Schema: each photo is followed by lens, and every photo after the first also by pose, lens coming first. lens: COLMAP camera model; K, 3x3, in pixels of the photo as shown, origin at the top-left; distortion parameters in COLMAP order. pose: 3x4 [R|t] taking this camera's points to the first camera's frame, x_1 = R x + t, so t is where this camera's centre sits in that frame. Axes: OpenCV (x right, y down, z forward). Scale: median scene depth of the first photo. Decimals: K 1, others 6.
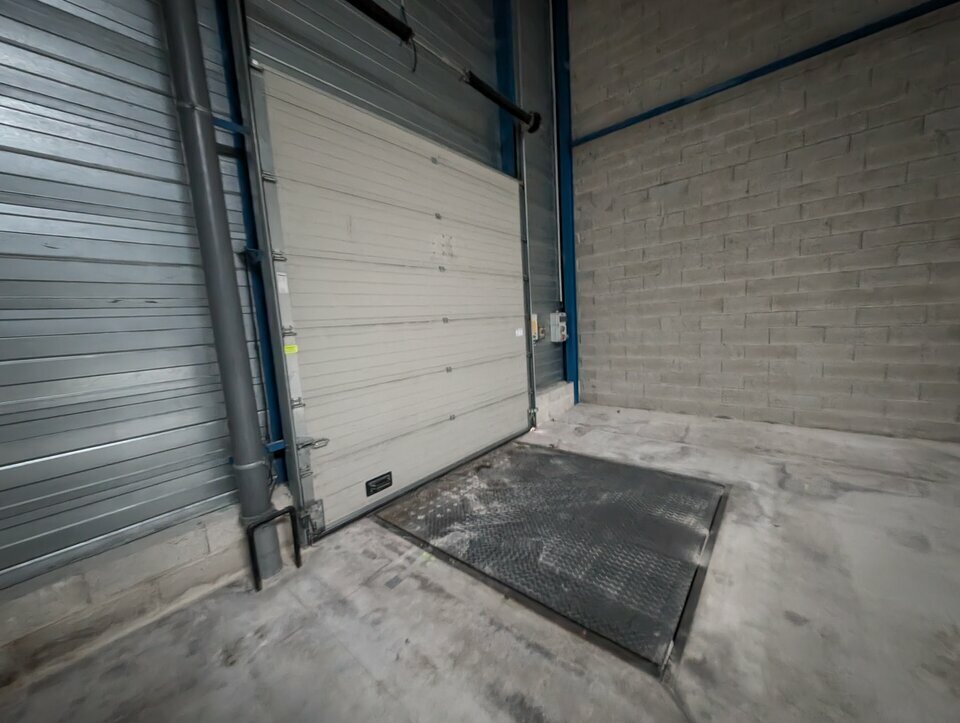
lens RADIAL K [[357.0, 0, 479.3], [0, 357.0, 363.6], [0, 0, 1]] dist [-0.001751, -0.000068]
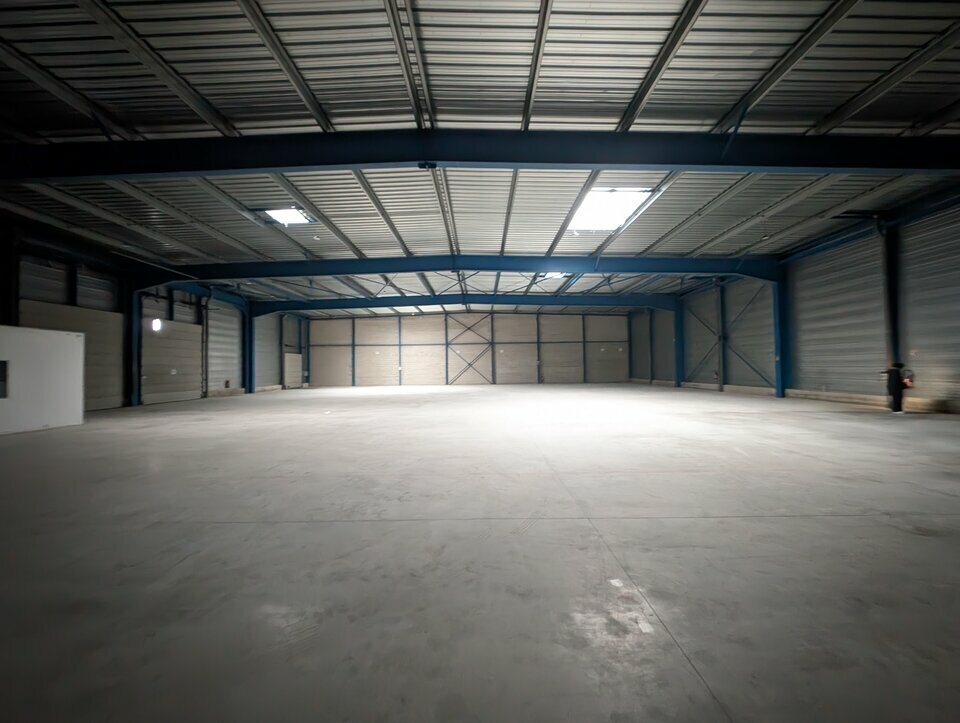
lens RADIAL K [[357.0, 0, 483.9], [0, 357.0, 360.7], [0, 0, 1]] dist [-0.001751, -0.000068]
pose [[0.765388, 0.062770, 0.640500, -1.521940], [0.048273, 0.986829, -0.154396, 0.847854], [-0.641756, 0.149092, 0.752278, -6.154031]]
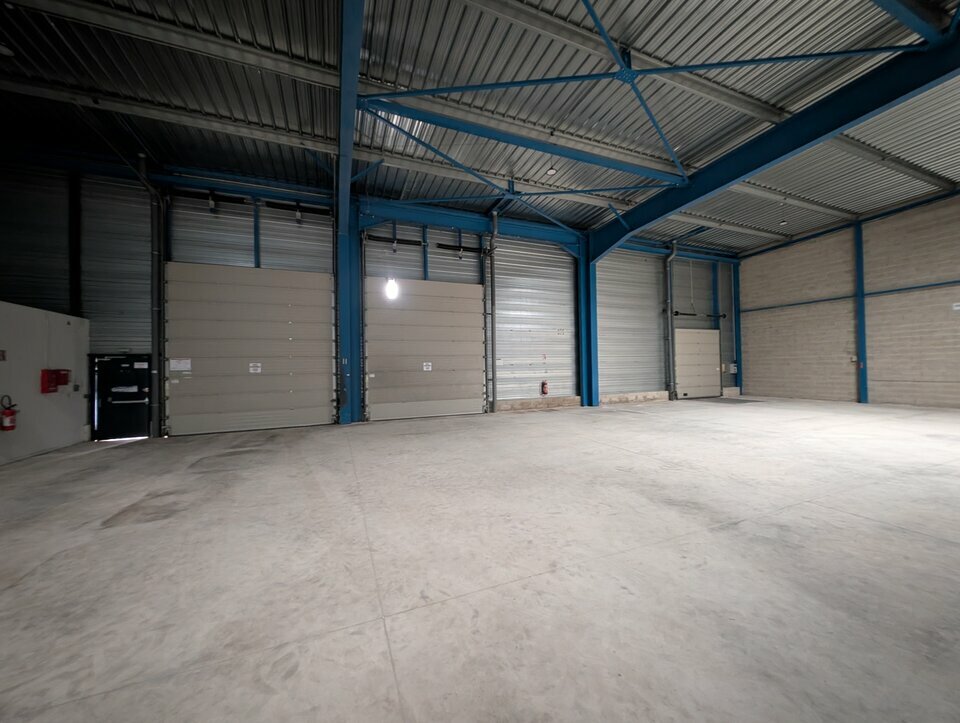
lens RADIAL K [[357.0, 0, 480.6], [0, 357.0, 360.1], [0, 0, 1]] dist [-0.001751, -0.000068]
pose [[0.880098, 0.038636, -0.473218, -0.270976], [-0.095515, 0.990715, -0.096754, 0.364509], [0.465086, 0.130352, 0.875616, -2.992148]]
